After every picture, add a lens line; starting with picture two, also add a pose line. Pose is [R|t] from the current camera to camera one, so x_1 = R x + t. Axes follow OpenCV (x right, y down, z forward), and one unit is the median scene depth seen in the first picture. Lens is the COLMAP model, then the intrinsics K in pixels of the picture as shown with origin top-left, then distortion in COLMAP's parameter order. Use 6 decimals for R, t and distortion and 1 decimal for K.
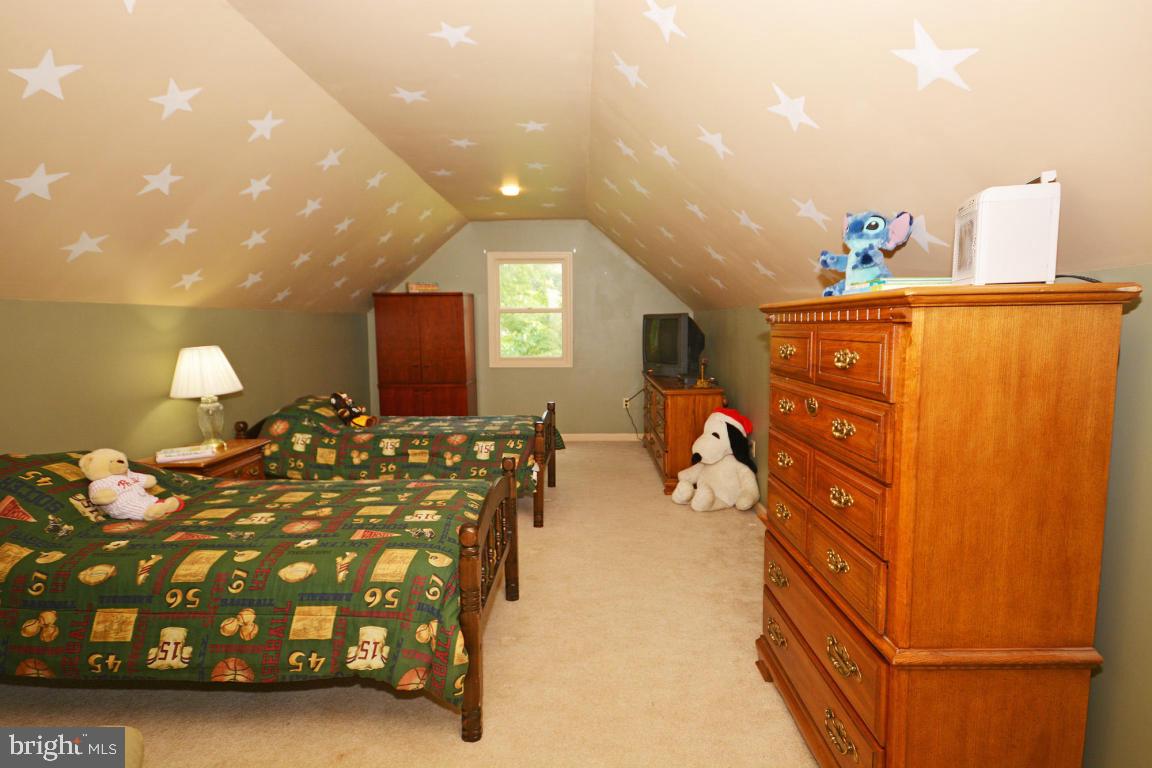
lens RADIAL K [[561.8, 0, 576.0], [0, 561.8, 384.0], [0, 0, 1]] dist [0.005501, -0.000092]
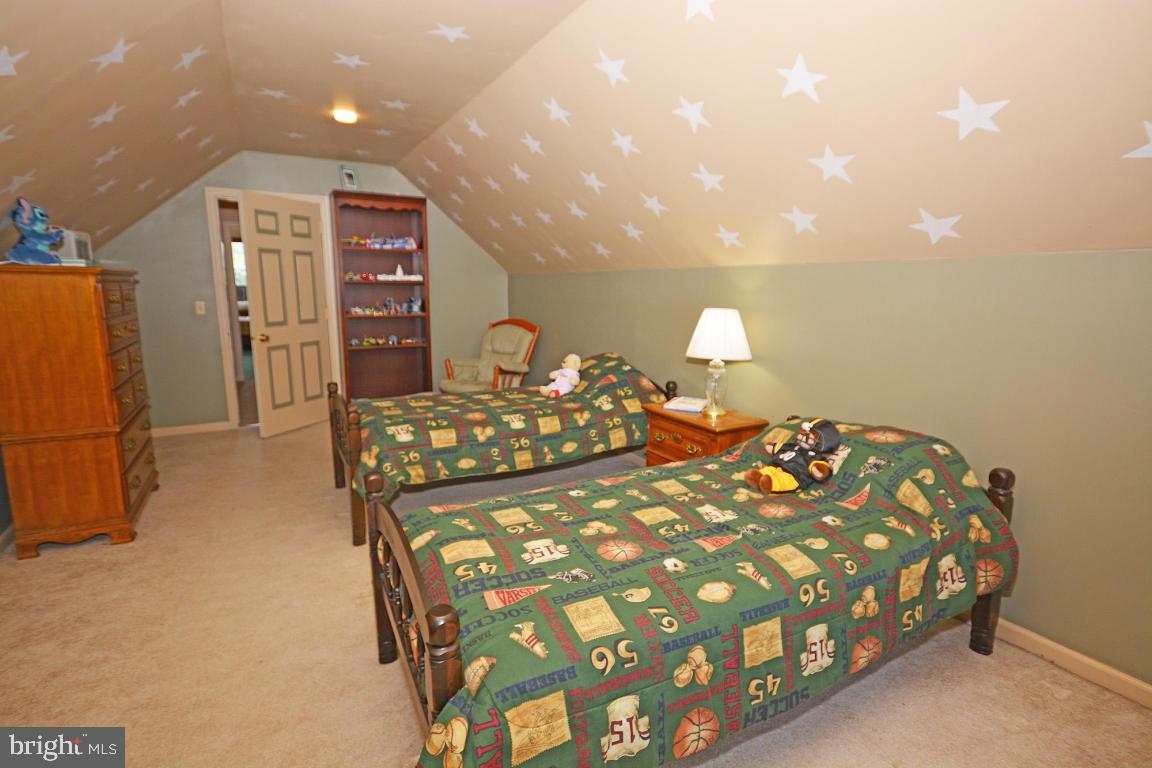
lens RADIAL K [[561.8, 0, 576.0], [0, 561.8, 384.0], [0, 0, 1]] dist [0.005501, -0.000092]
pose [[0.867373, -0.070228, 0.492679, -1.031843], [0.034803, 0.996129, 0.080719, -0.065079], [-0.496441, -0.052867, 0.866459, 0.349141]]
